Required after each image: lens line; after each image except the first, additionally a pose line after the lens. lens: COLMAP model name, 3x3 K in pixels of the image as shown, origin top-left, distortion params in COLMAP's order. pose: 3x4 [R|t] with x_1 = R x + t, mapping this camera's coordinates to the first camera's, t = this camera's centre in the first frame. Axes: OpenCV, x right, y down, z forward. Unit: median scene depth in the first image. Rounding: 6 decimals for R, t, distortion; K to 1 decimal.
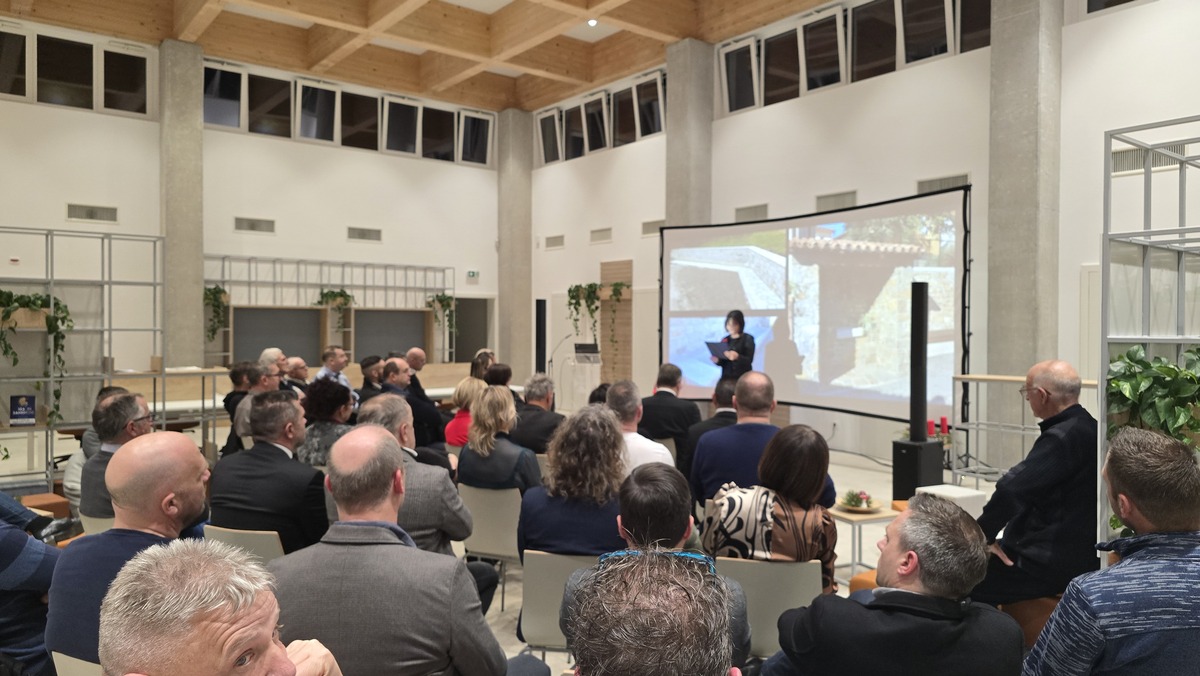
lens RADIAL K [[822.7, 0, 611.4], [0, 822.7, 340.7], [0, 0, 1]] dist [0.052324, -0.027902]
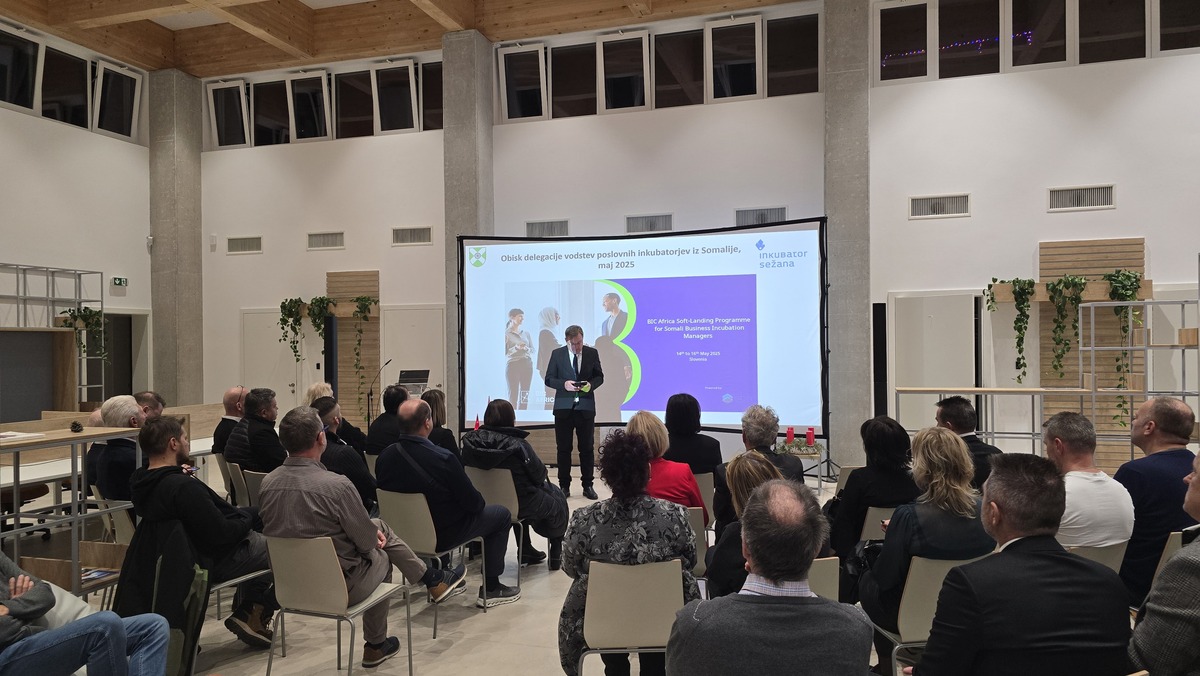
lens RADIAL K [[822.7, 0, 610.0], [0, 822.7, 347.1], [0, 0, 1]] dist [0.052324, -0.027902]
pose [[0.830040, -0.016667, 0.557455, -0.257594], [0.023630, 0.999707, -0.005294, -0.008775], [-0.557203, 0.017567, 0.830190, 0.148445]]
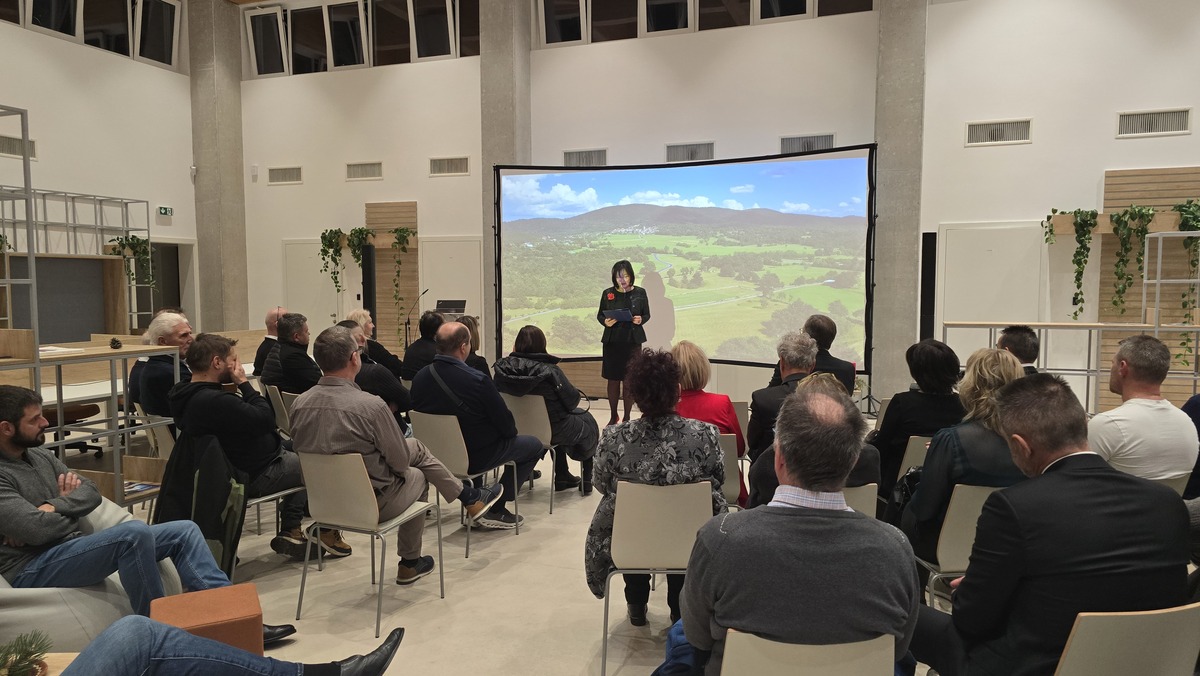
lens RADIAL K [[822.7, 0, 606.3], [0, 822.7, 344.7], [0, 0, 1]] dist [0.052324, -0.027902]
pose [[0.858987, -0.043883, 0.510113, -0.250720], [0.013718, 0.997935, 0.062748, -0.001529], [-0.511813, -0.046902, 0.857816, 0.154219]]
